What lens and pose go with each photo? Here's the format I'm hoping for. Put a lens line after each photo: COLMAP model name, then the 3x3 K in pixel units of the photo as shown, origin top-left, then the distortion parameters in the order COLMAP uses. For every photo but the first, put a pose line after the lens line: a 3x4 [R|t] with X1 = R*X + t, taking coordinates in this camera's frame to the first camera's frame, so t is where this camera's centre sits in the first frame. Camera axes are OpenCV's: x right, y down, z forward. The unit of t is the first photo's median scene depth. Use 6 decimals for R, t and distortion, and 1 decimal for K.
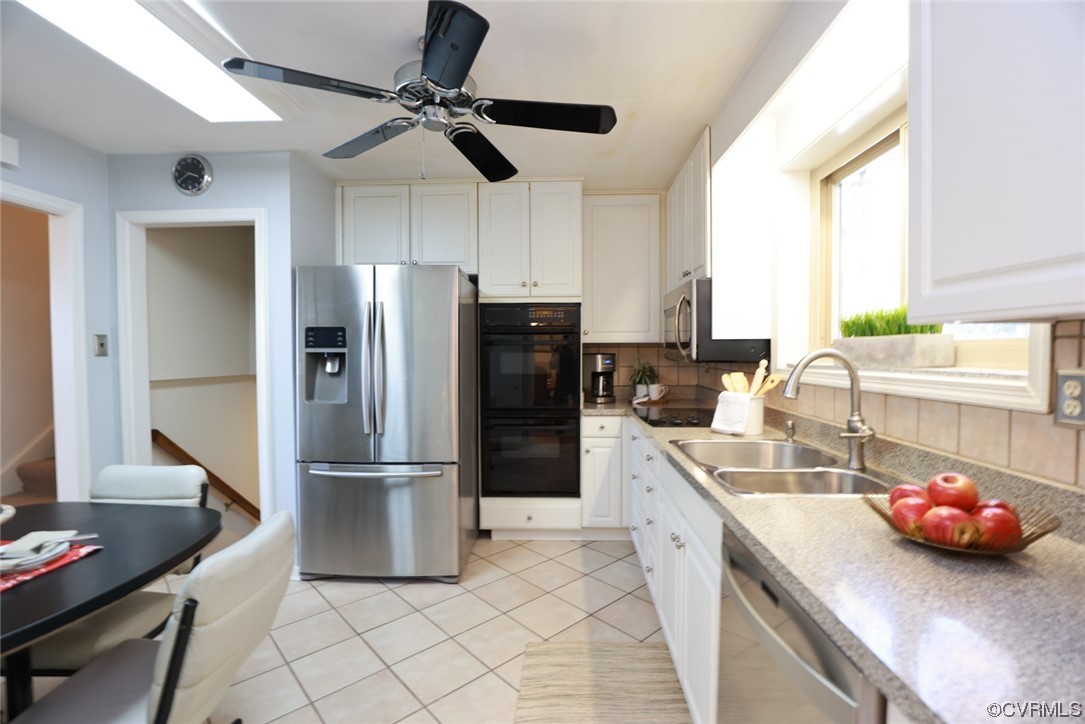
lens RADIAL K [[496.2, 0, 549.1], [0, 496.2, 364.8], [0, 0, 1]] dist [-0.034672, 0.005577]
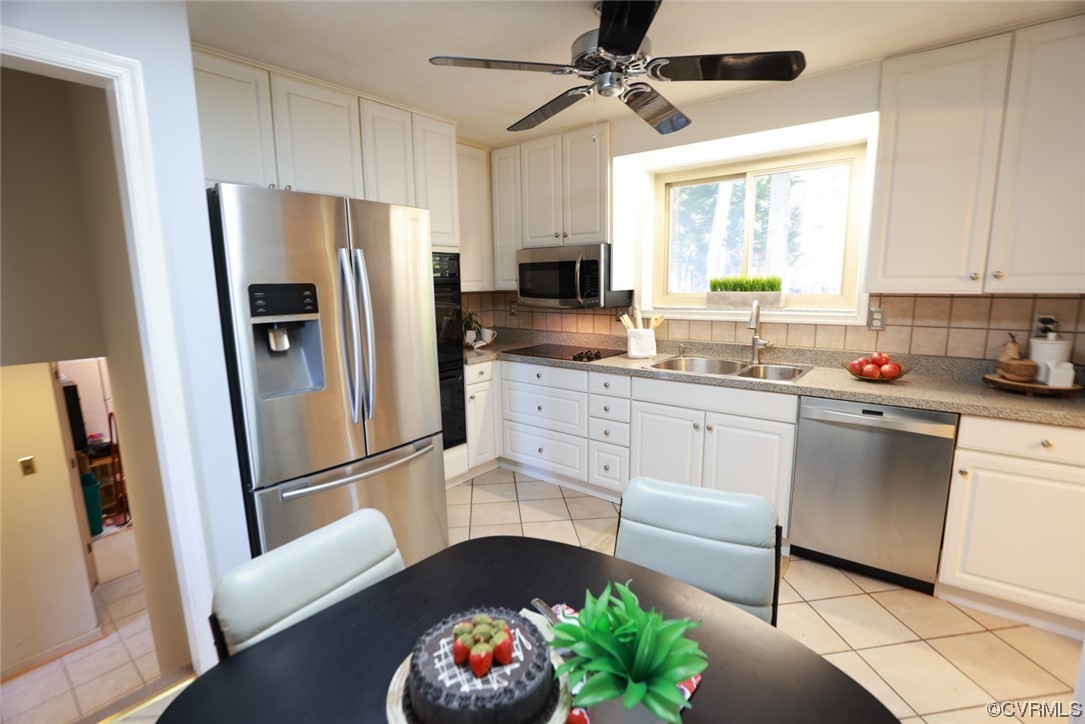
lens RADIAL K [[496.2, 0, 546.3], [0, 496.2, 366.1], [0, 0, 1]] dist [-0.034672, 0.005577]
pose [[0.592610, -0.142199, 0.792839, -0.773161], [0.035854, 0.987975, 0.150398, -0.052648], [-0.804692, -0.060701, 0.590582, 0.303227]]
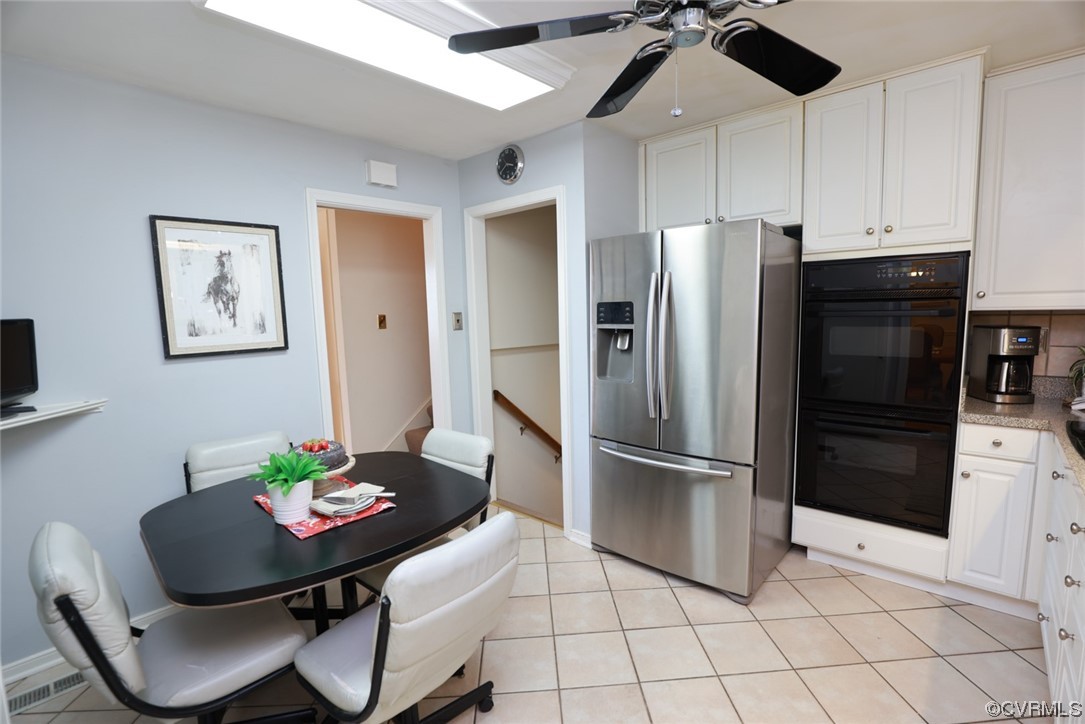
lens RADIAL K [[496.2, 0, 544.8], [0, 496.2, 367.4], [0, 0, 1]] dist [-0.034672, 0.005577]
pose [[0.762461, 0.058802, -0.644357, 0.067160], [0.004053, 0.995408, 0.095635, -0.042293], [0.647022, -0.075529, 0.758722, 0.172170]]
